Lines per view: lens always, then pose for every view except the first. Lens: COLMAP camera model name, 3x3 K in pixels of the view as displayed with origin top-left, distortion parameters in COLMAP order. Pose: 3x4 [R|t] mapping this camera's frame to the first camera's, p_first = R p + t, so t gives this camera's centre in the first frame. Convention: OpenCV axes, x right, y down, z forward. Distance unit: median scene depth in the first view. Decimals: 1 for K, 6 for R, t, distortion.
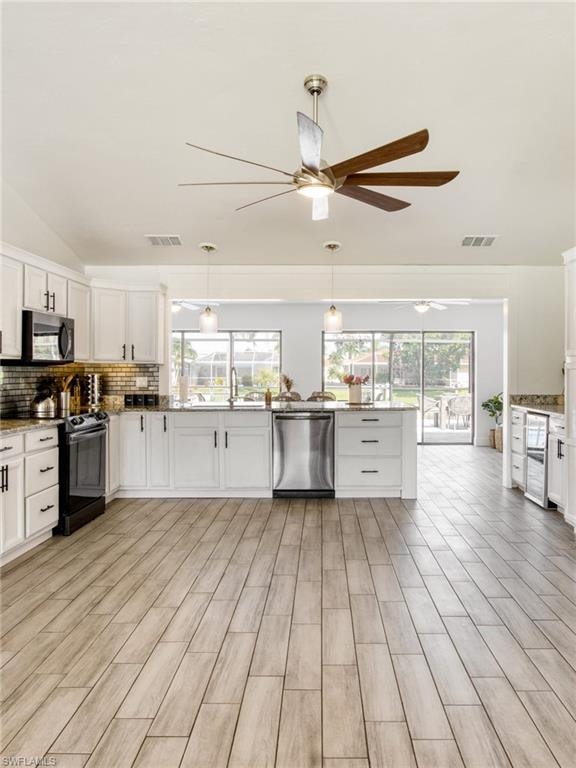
lens RADIAL K [[632.5, 0, 288.3], [0, 632.5, 381.6], [0, 0, 1]] dist [0.008231, 0.002493]
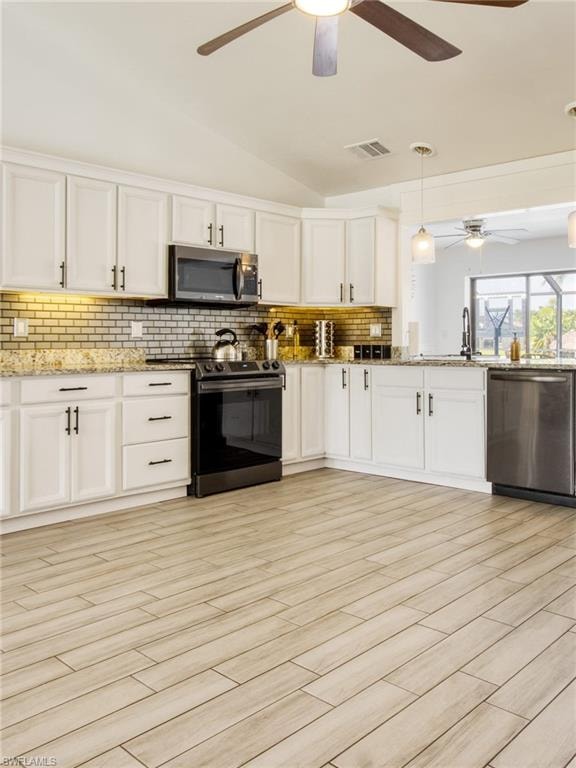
lens RADIAL K [[672.7, 0, 302.7], [0, 672.7, 341.2], [0, 0, 1]] dist [-0.018472, -0.004000]
pose [[0.758339, 0.003225, -0.651853, 0.289814], [-0.012942, 0.999865, -0.010109, 0.027313], [0.651732, 0.016103, 0.758278, 0.306190]]
